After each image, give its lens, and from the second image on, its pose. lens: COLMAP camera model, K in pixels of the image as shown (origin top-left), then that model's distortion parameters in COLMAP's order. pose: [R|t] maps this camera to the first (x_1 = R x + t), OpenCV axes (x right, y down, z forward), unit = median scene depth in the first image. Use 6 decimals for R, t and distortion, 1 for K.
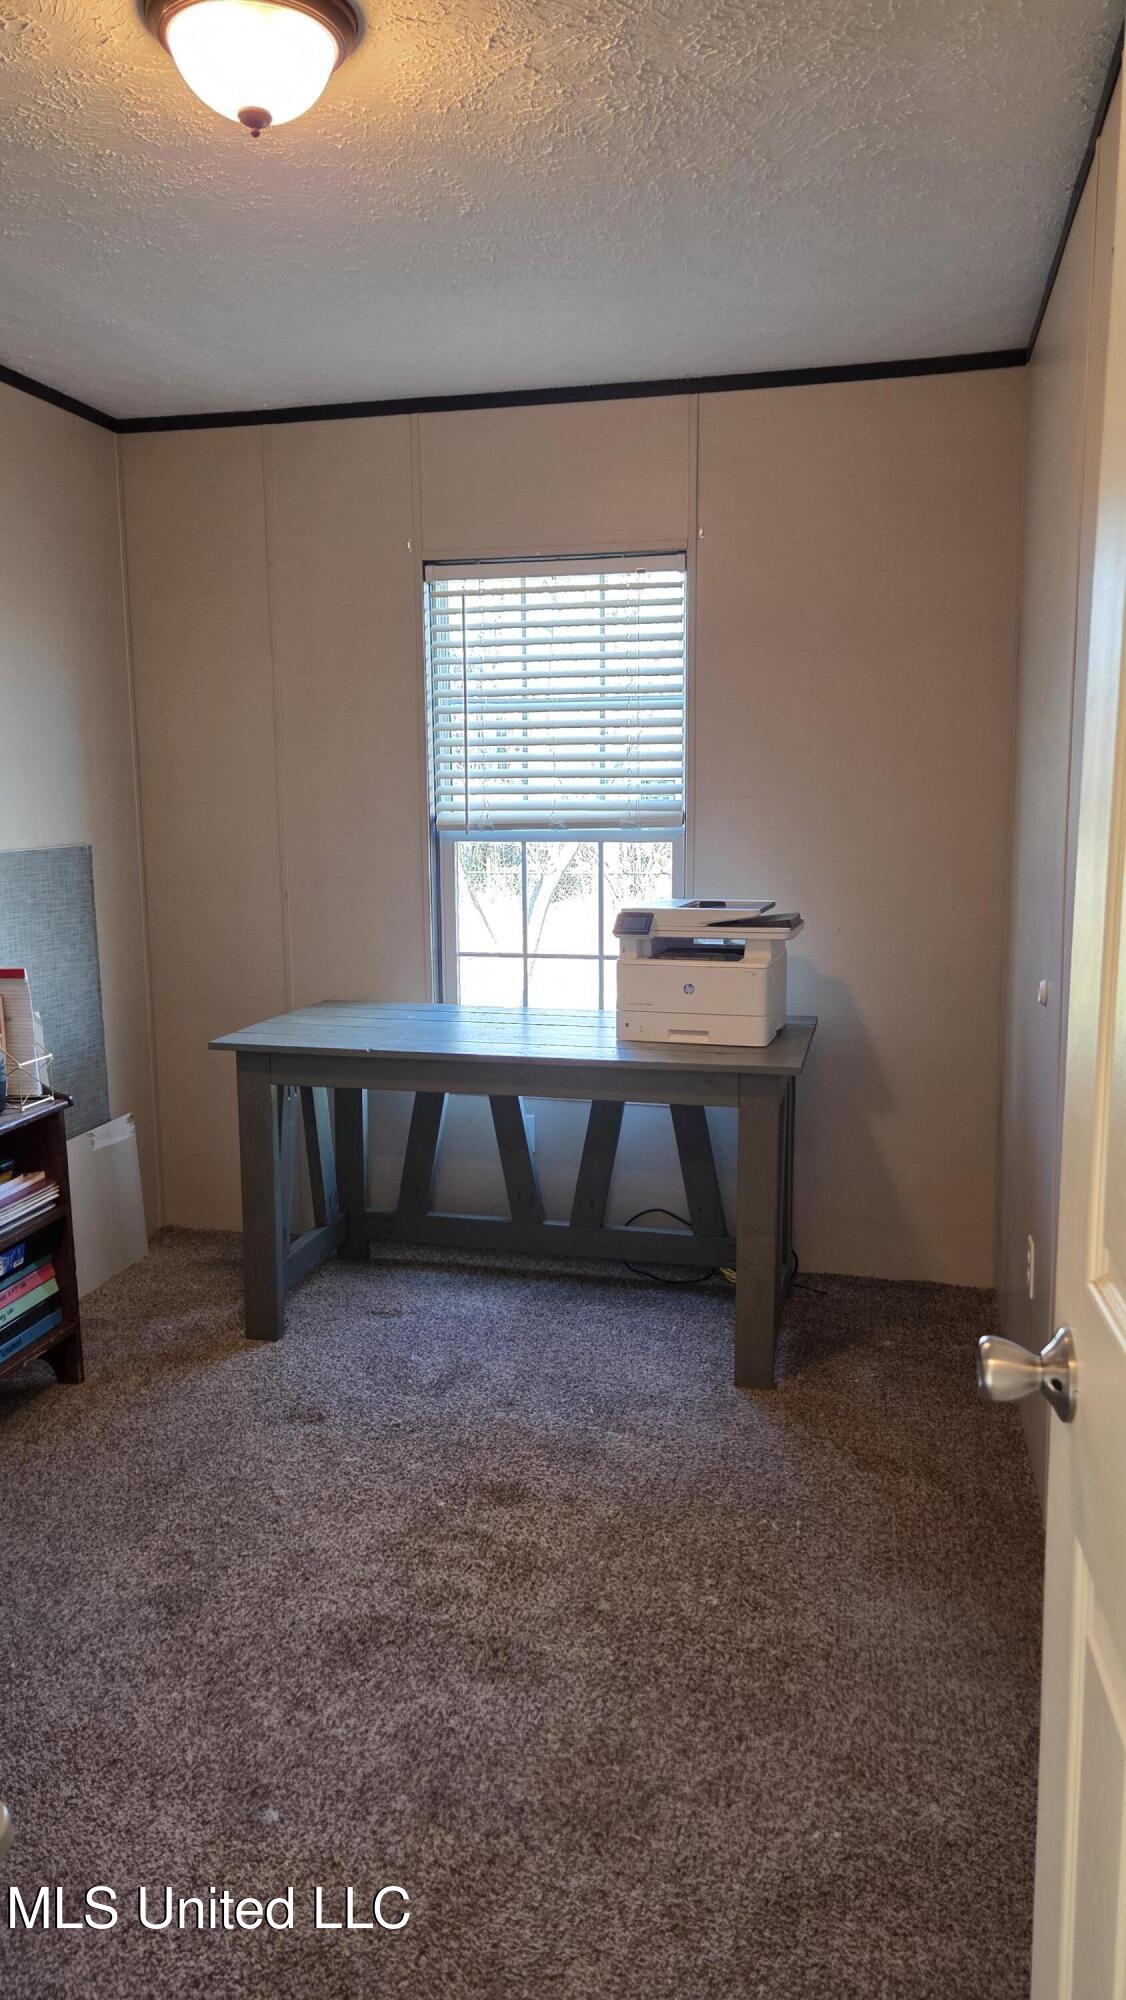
lens RADIAL K [[1301.2, 0, 565.6], [0, 1301.2, 1007.6], [0, 0, 1]] dist [0.012270, 0.001038]
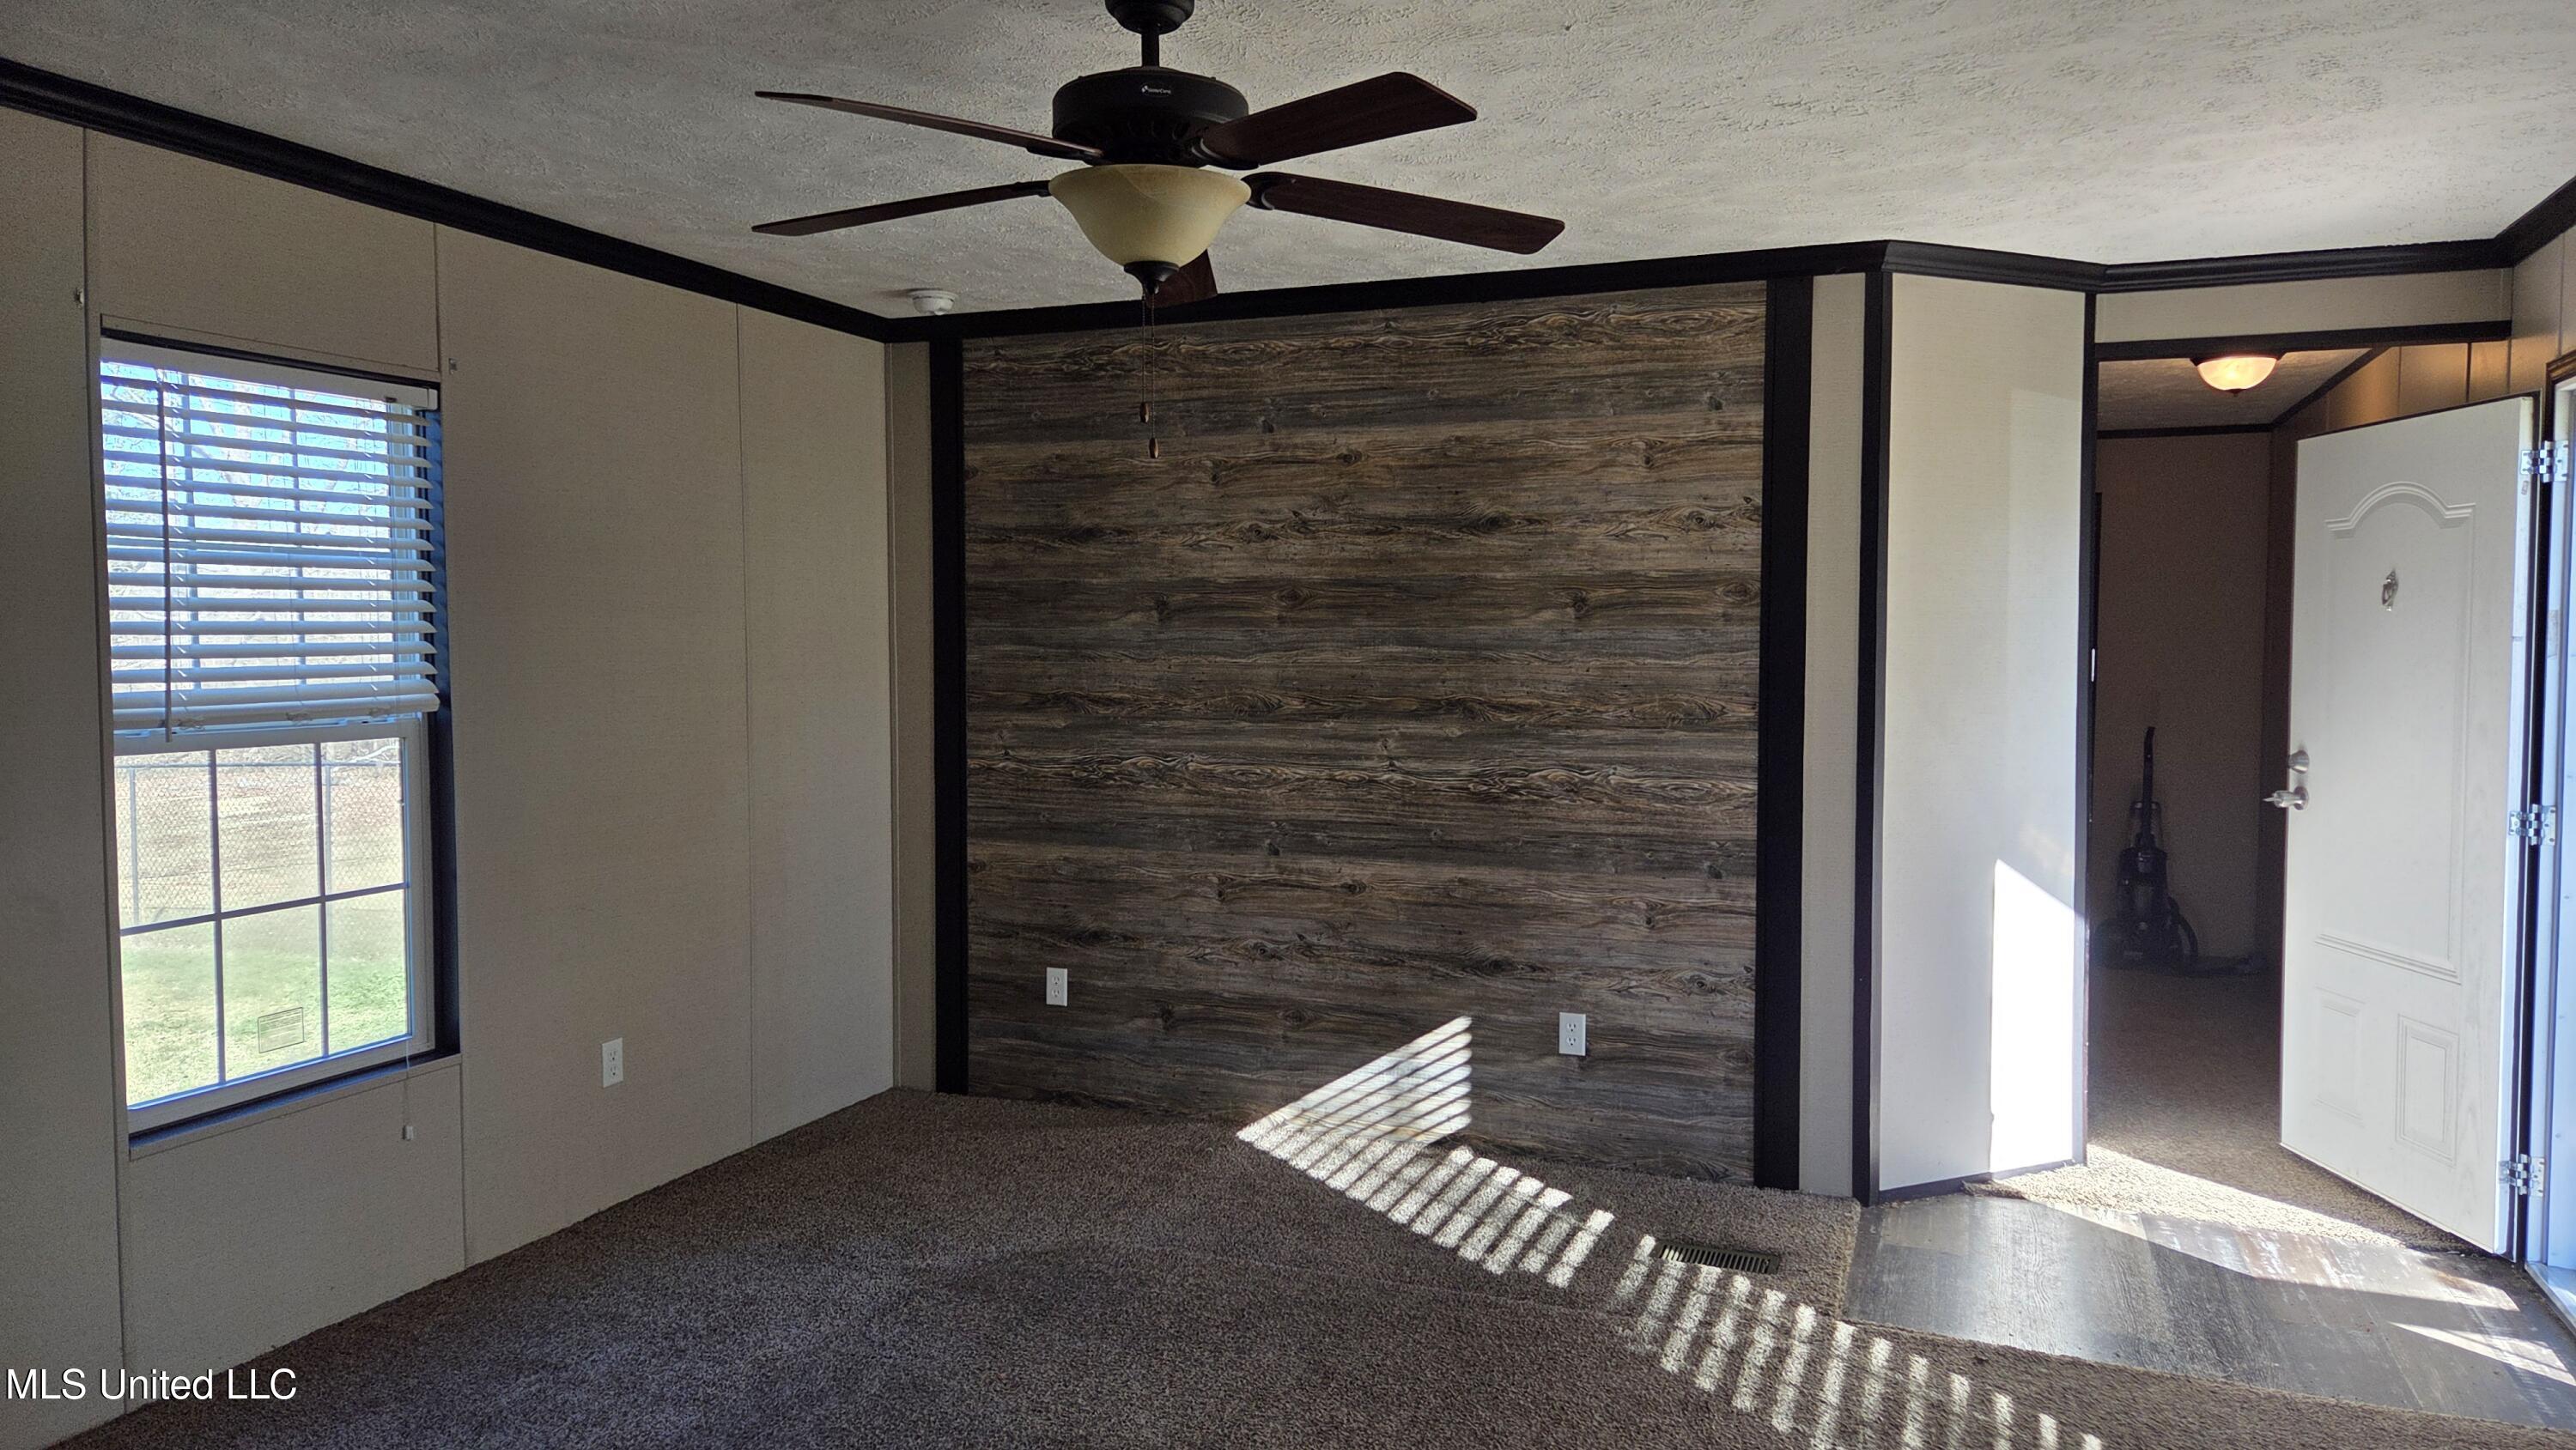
lens RADIAL K [[1675.7, 0, 1292.8], [0, 1675.7, 712.5], [0, 0, 1]] dist [0.012270, 0.001038]
pose [[0.141607, -0.040510, 0.989094, -0.849628], [0.180241, 0.983516, 0.014477, -0.058875], [-0.973376, 0.176226, 0.146574, 0.329262]]
